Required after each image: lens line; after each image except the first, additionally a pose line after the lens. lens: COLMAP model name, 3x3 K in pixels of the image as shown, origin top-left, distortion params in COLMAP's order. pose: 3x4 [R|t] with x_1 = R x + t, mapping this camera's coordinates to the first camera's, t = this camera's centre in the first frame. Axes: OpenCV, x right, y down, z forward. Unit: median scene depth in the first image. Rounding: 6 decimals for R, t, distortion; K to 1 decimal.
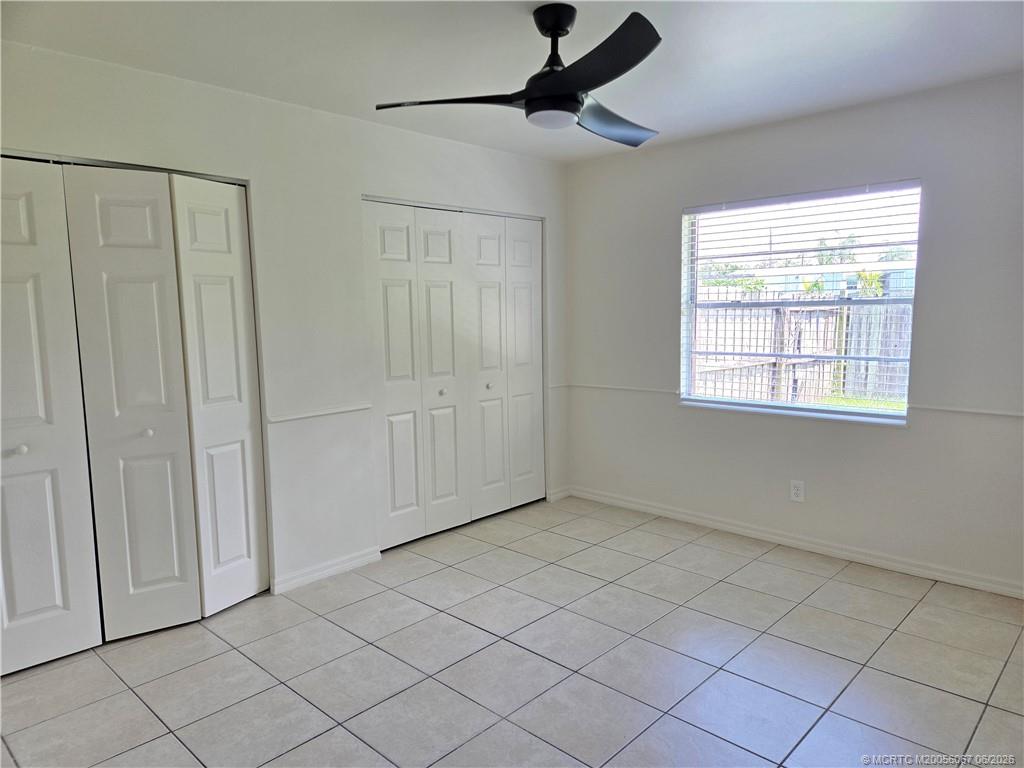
lens RADIAL K [[679.6, 0, 513.2], [0, 679.6, 390.3], [0, 0, 1]] dist [0.072209, -0.057261]
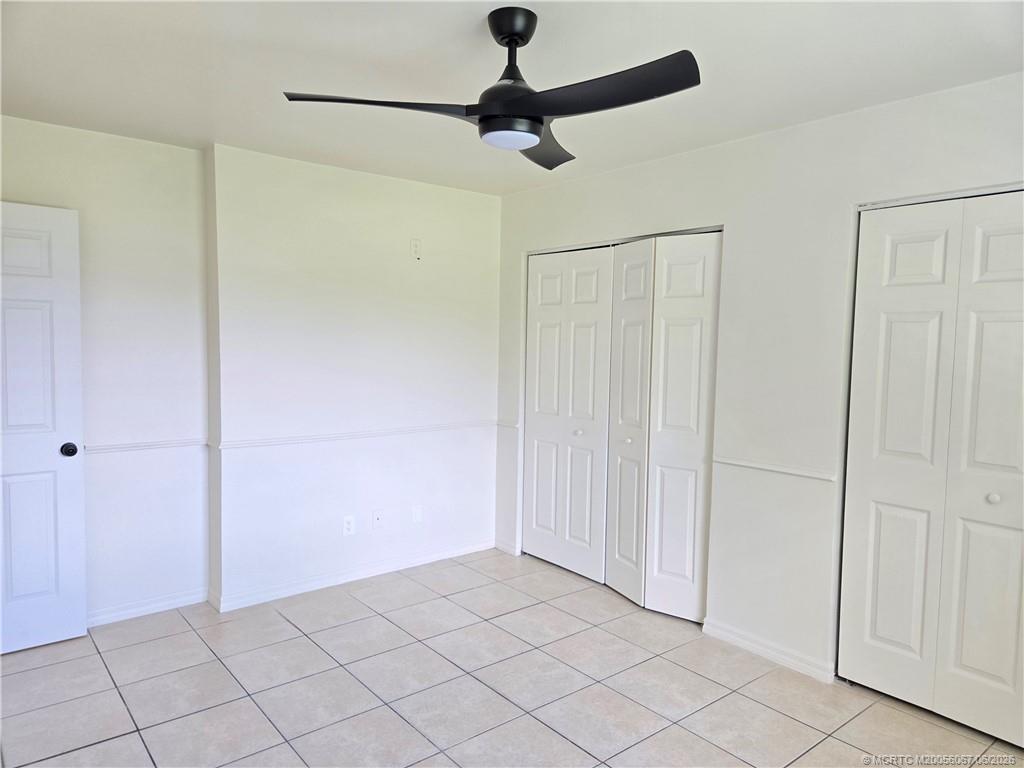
lens RADIAL K [[679.6, 0, 513.2], [0, 679.6, 390.3], [0, 0, 1]] dist [0.072209, -0.057261]
pose [[-0.121457, 0.085984, -0.988866, 0.707503], [-0.136396, 0.985345, 0.102431, -0.125755], [0.983181, 0.147318, -0.107949, 0.858642]]
